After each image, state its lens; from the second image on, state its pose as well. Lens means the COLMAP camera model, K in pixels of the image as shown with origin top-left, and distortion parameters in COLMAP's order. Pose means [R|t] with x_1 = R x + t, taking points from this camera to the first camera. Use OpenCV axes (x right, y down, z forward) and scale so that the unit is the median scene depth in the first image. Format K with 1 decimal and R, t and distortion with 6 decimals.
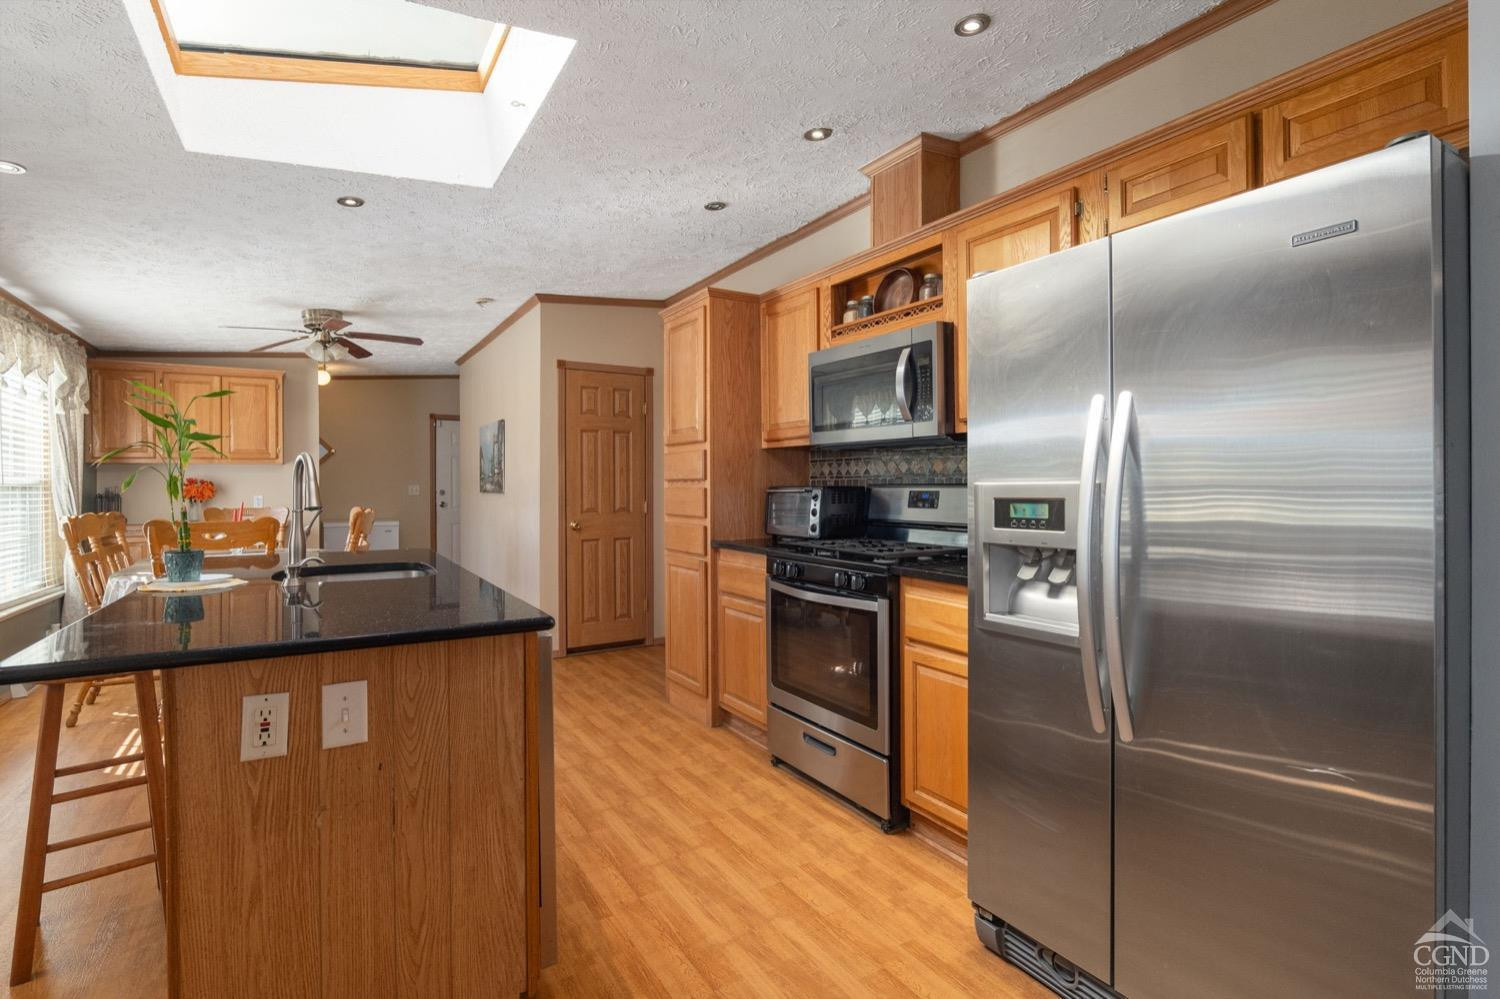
lens RADIAL K [[713.1, 0, 745.0], [0, 713.1, 507.2], [0, 0, 1]] dist [-0.016567, 0.000151]
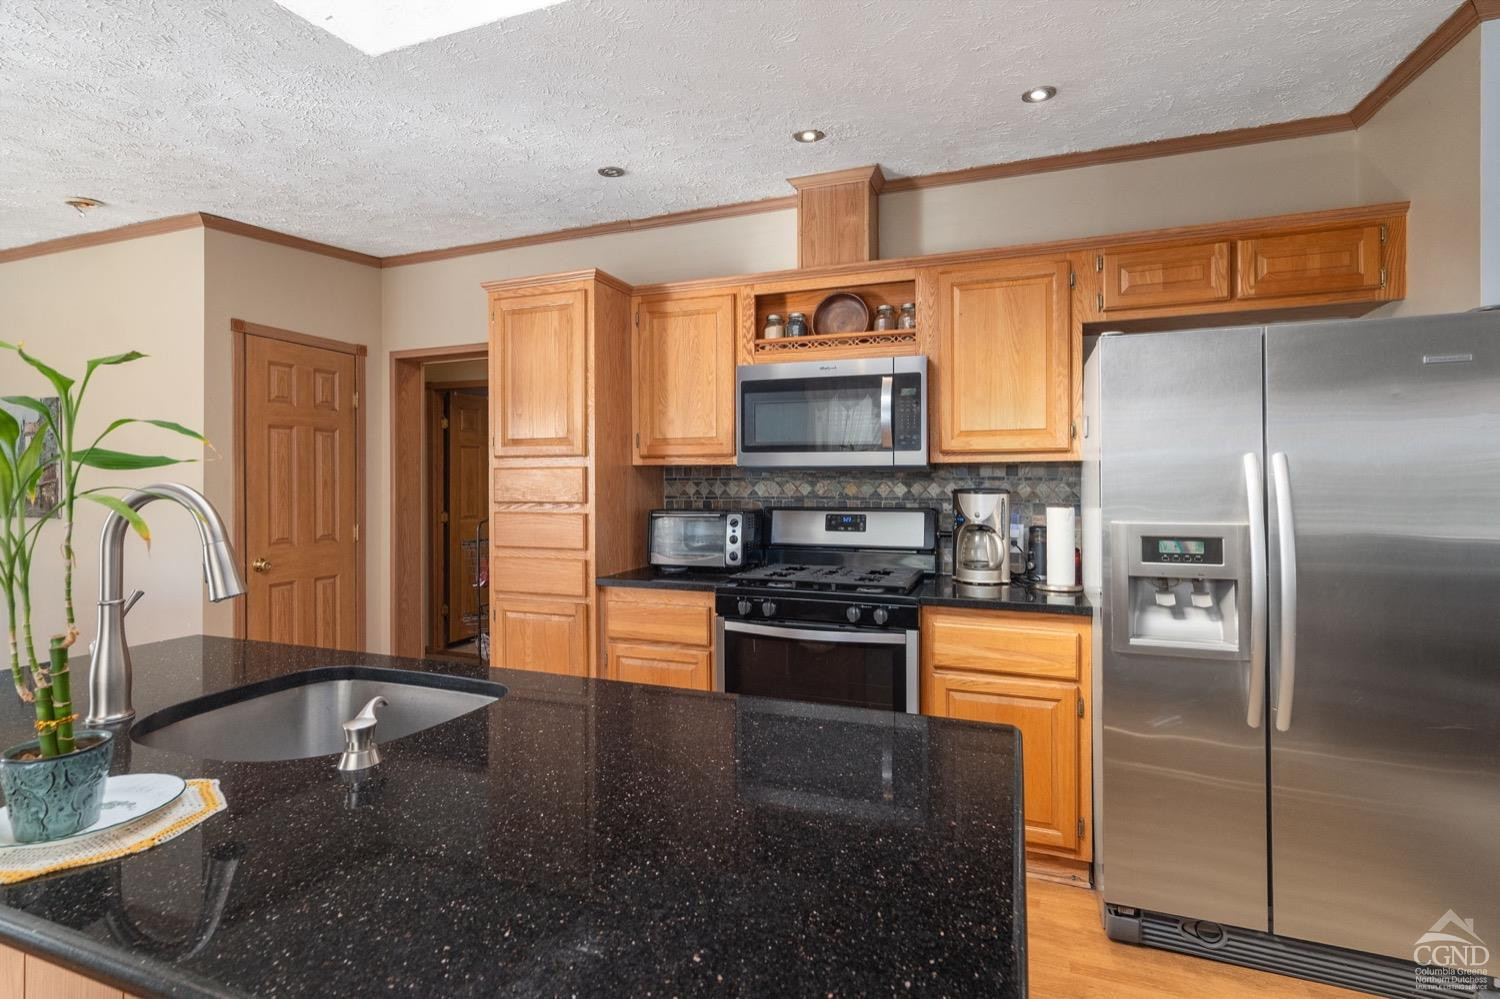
lens RADIAL K [[705.6, 0, 753.7], [0, 705.6, 498.2], [0, 0, 1]] dist [0.002708, -0.000132]
pose [[0.783208, -0.014902, 0.621581, -0.446993], [0.018765, 0.999824, 0.000326, -0.045694], [-0.621477, 0.011409, 0.783350, 0.275627]]
